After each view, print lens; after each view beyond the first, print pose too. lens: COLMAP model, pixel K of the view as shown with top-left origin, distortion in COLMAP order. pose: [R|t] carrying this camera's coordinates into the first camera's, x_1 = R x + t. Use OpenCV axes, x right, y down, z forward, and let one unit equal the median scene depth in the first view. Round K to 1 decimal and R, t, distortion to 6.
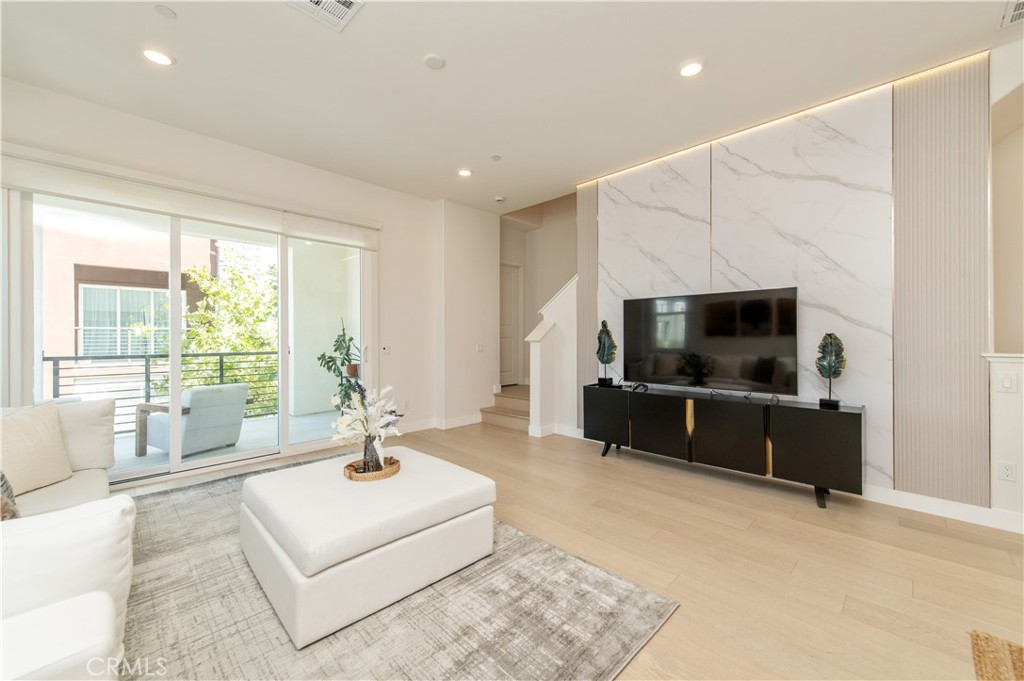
lens RADIAL K [[400.1, 0, 516.4], [0, 400.1, 337.4], [0, 0, 1]] dist [0.014497, -0.003170]
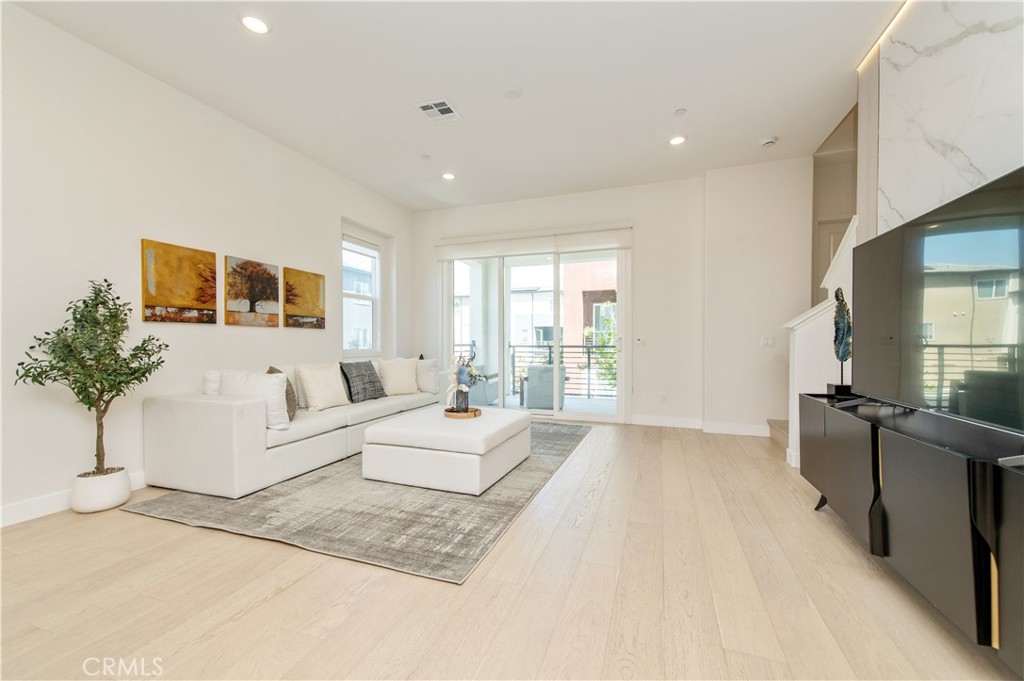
lens RADIAL K [[400.1, 0, 519.5], [0, 400.1, 351.1], [0, 0, 1]] dist [0.014497, -0.003170]
pose [[0.422896, 0.021120, -0.905932, 0.566815], [0.000112, 0.999727, 0.023359, 0.037044], [0.906178, -0.009979, 0.422778, 0.314973]]
